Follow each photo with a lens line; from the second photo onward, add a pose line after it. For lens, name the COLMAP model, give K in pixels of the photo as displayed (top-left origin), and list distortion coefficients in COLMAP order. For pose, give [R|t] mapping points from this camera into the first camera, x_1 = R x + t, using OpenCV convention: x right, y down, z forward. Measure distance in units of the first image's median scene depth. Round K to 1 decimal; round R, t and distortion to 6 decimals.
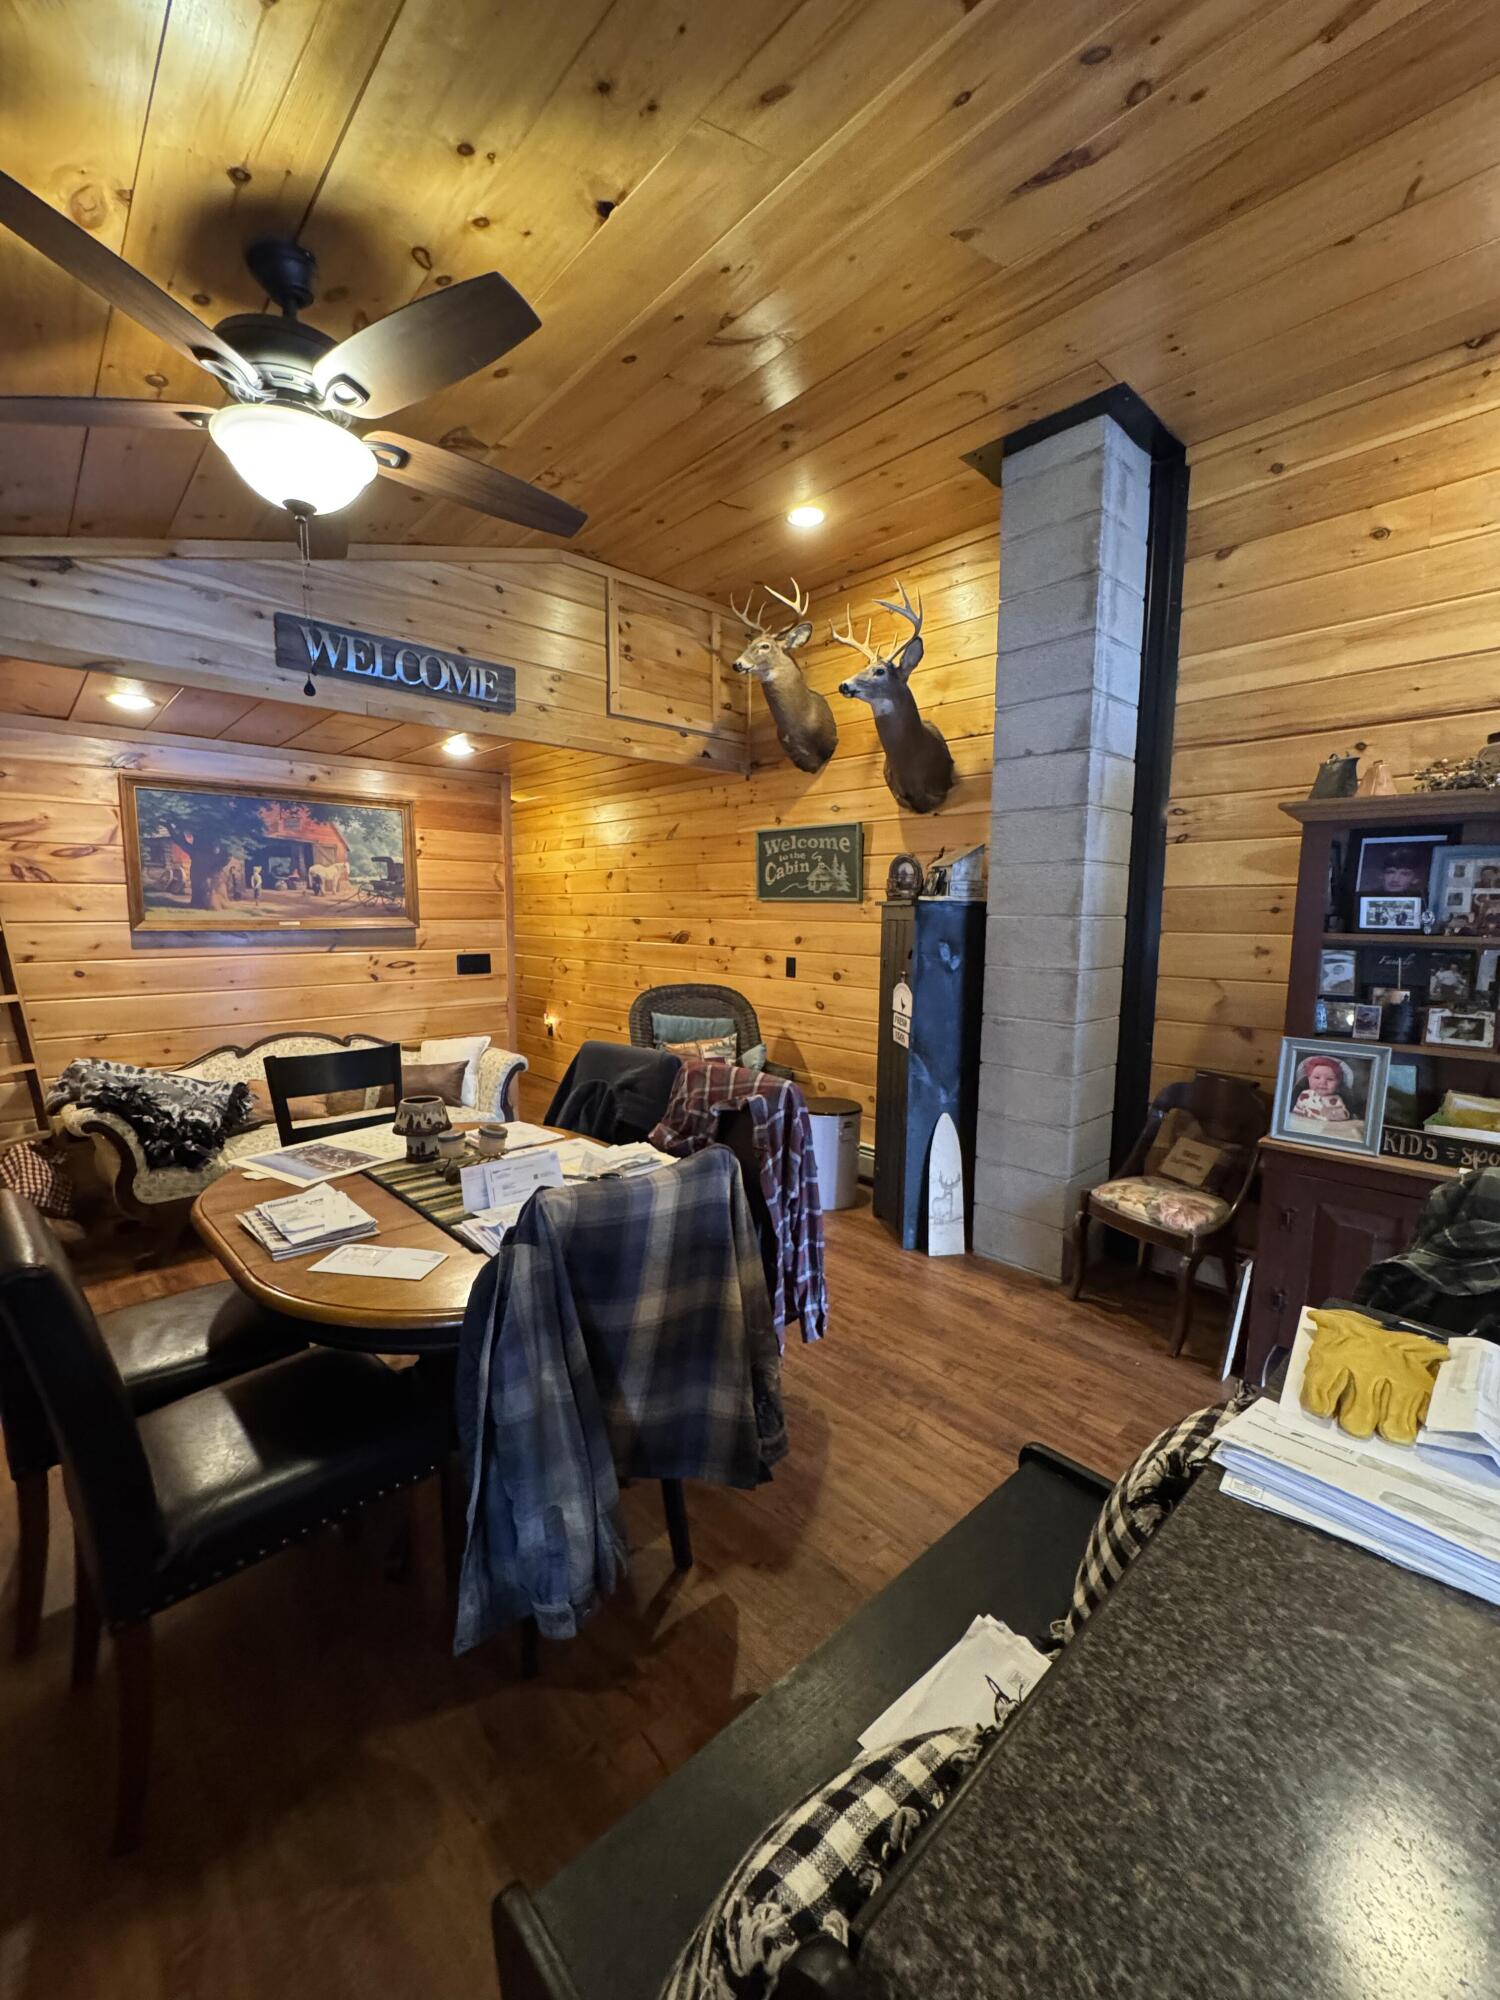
lens RADIAL K [[801.5, 0, 755.7], [0, 801.5, 1008.1], [0, 0, 1]] dist [-0.005196, 0.000830]
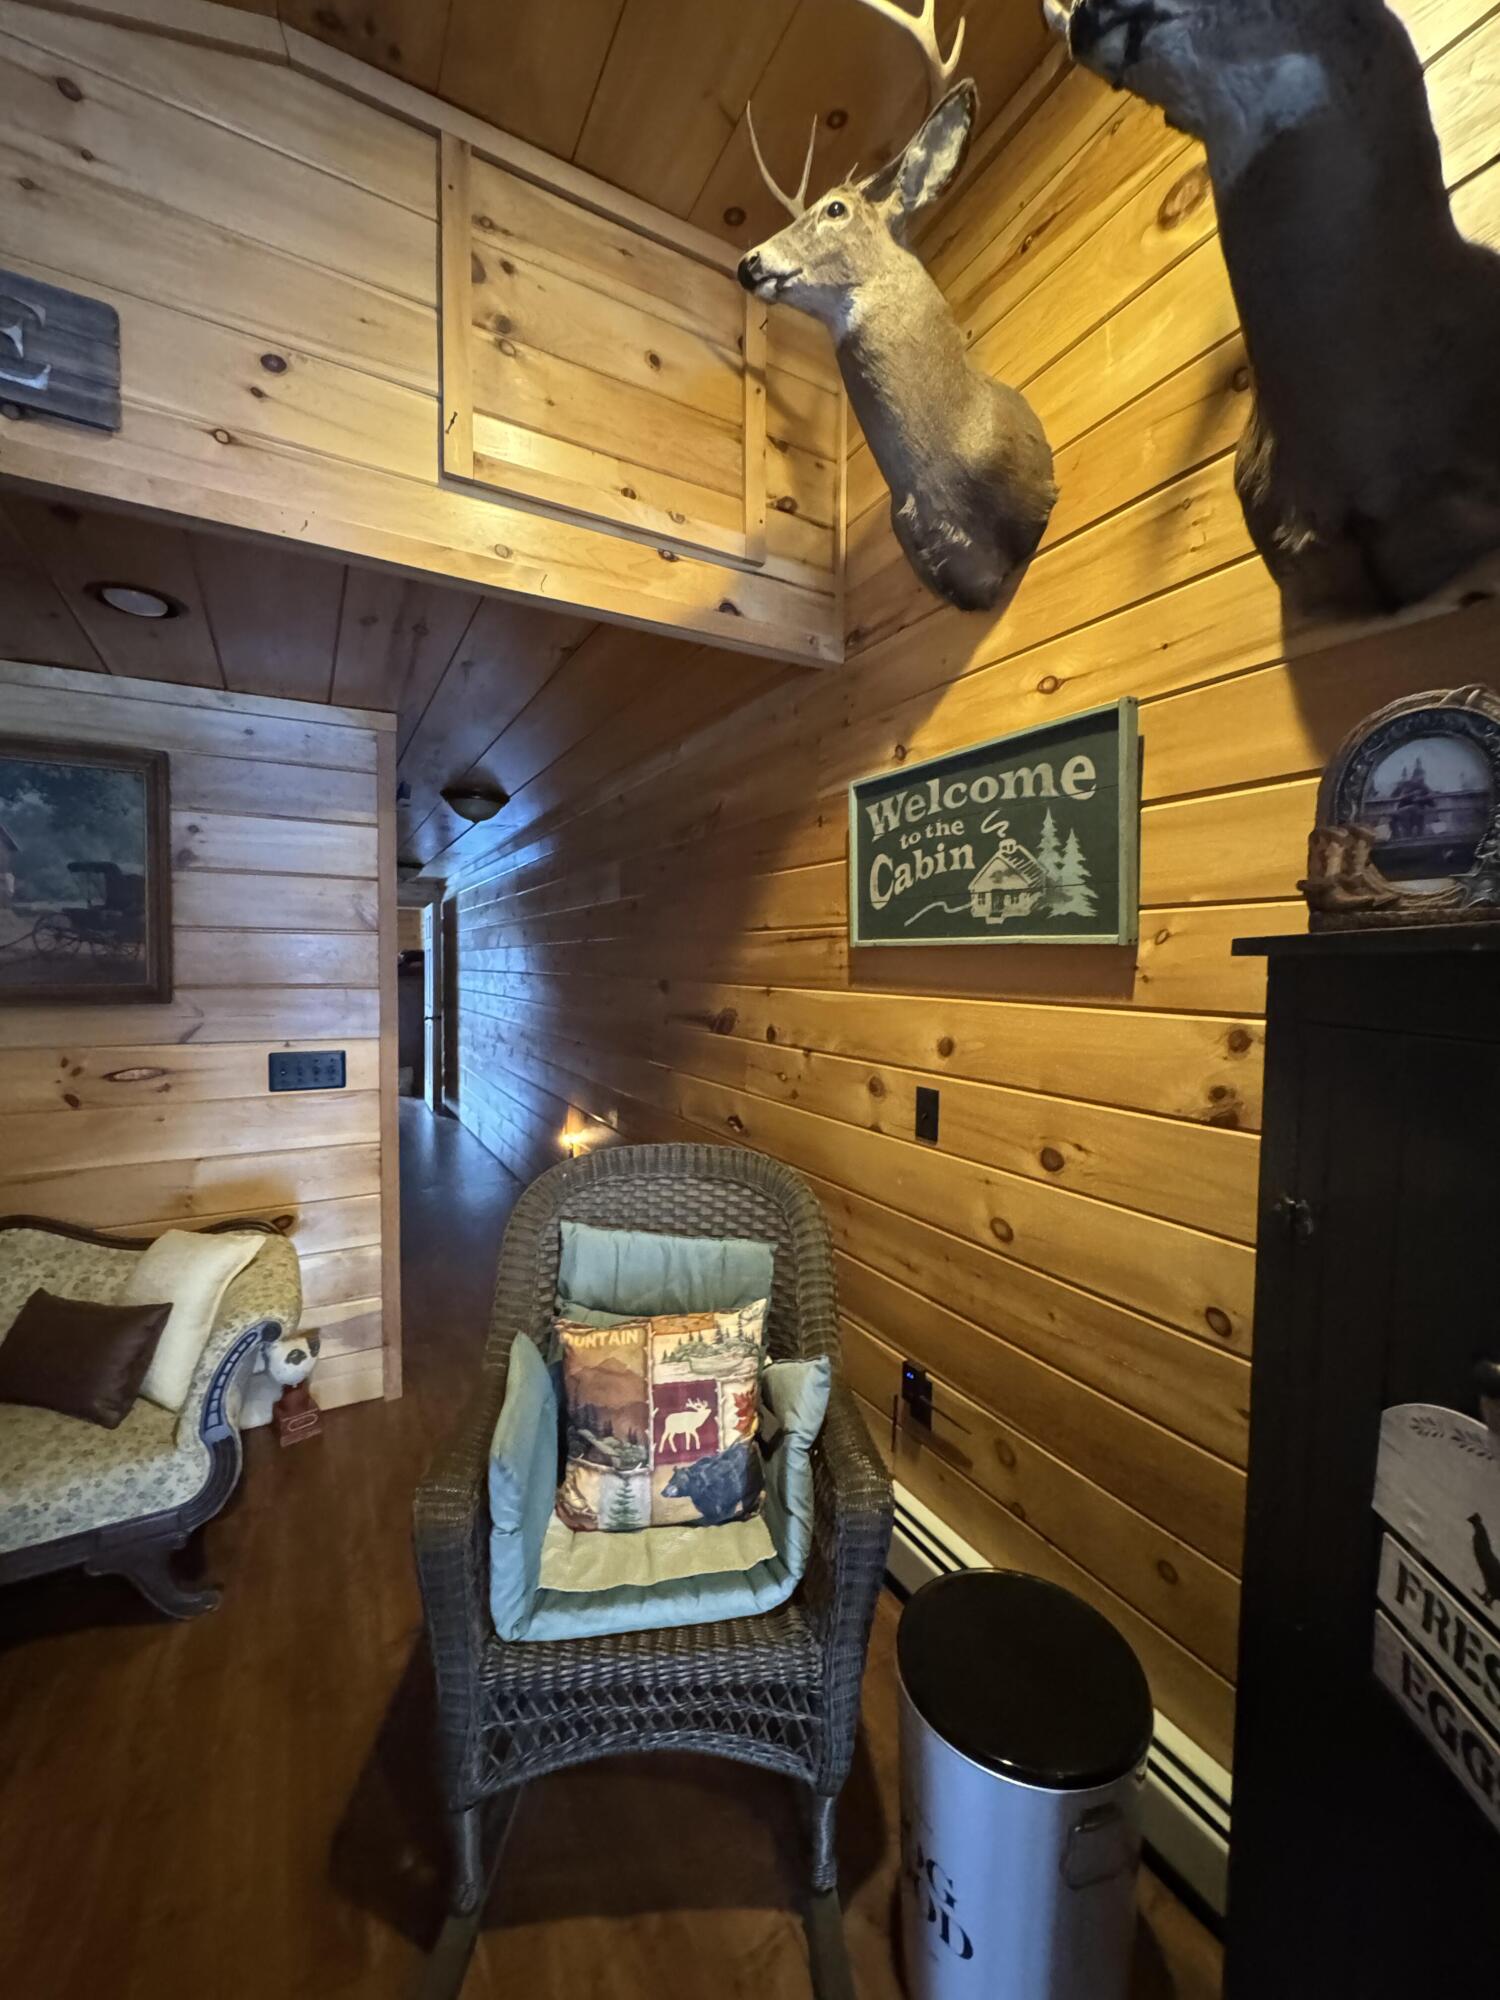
lens RADIAL K [[801.5, 0, 750.2], [0, 801.5, 1000.4], [0, 0, 1]] dist [-0.005196, 0.000830]
pose [[0.968589, 0.012308, -0.248361, 0.061224], [-0.031606, 0.996767, -0.073864, -0.080485], [0.246649, 0.079394, 0.965847, 0.640282]]
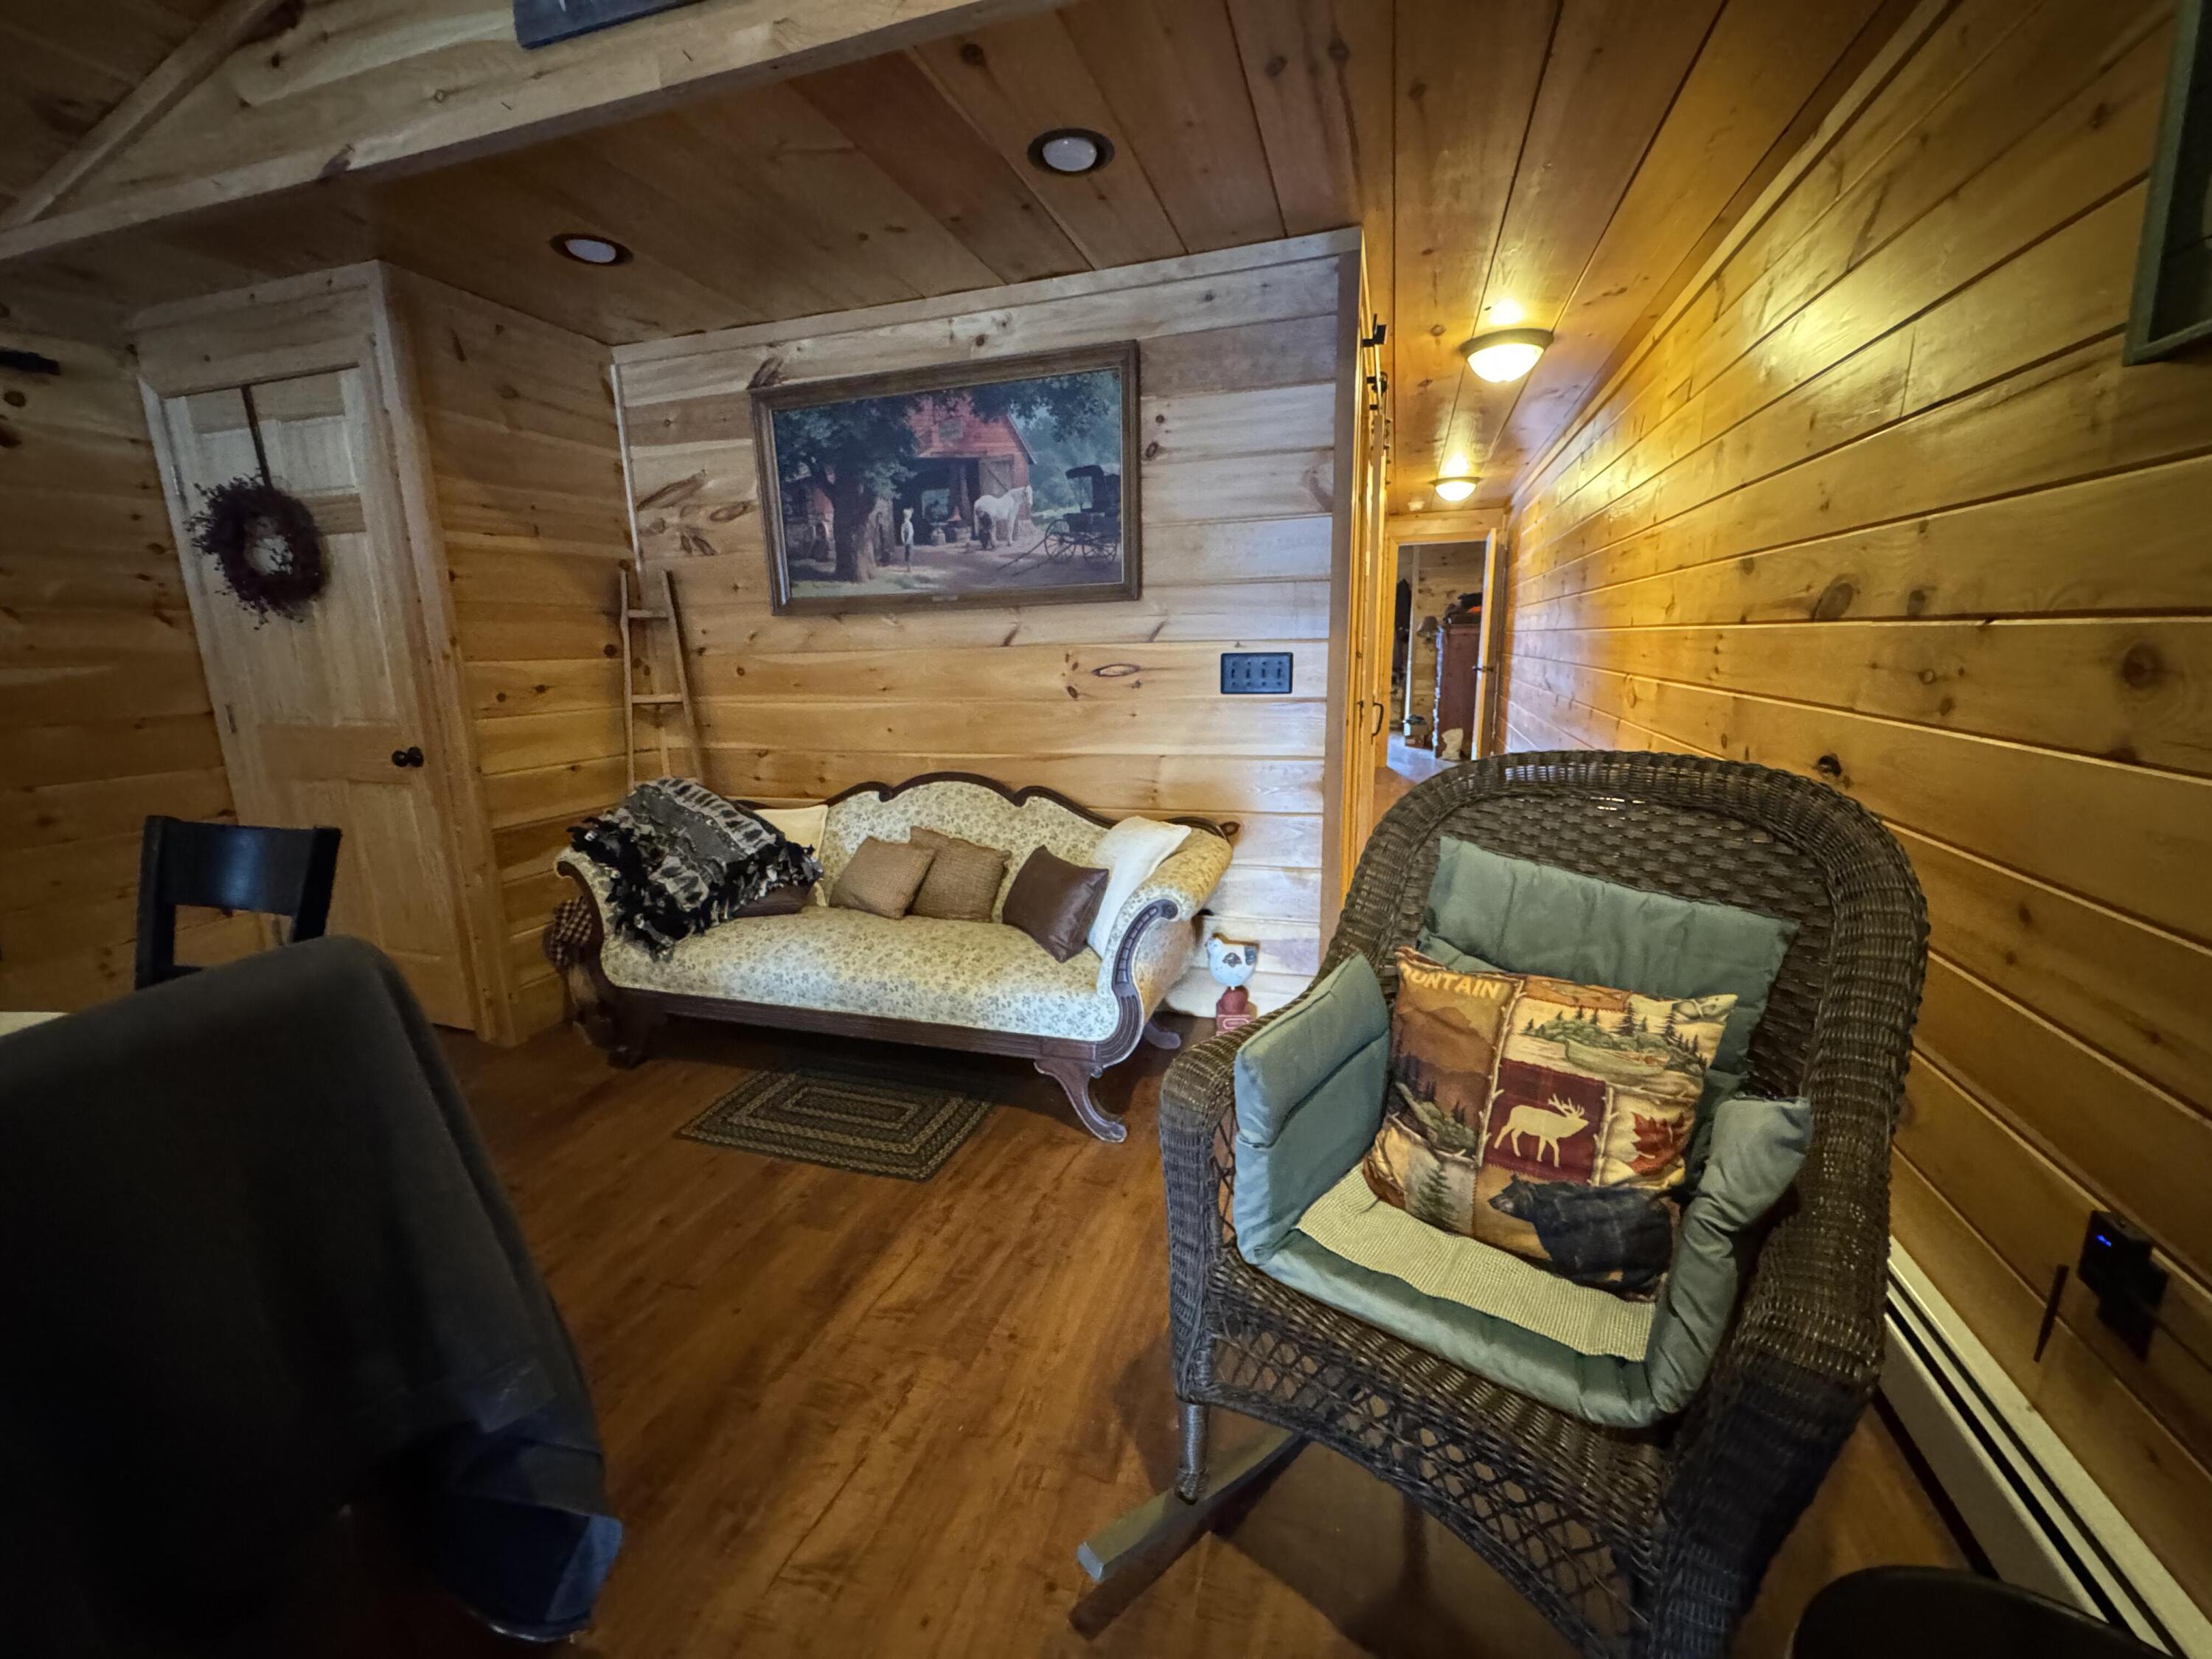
lens RADIAL K [[886.4, 0, 1102.3], [0, 886.4, 829.0], [0, 0, 1]] dist [-0.005196, 0.000830]
pose [[0.473491, 0.163631, -0.865466, 0.098502], [-0.079422, 0.986521, 0.143067, -0.035331], [0.877210, 0.000997, 0.480105, 0.744202]]
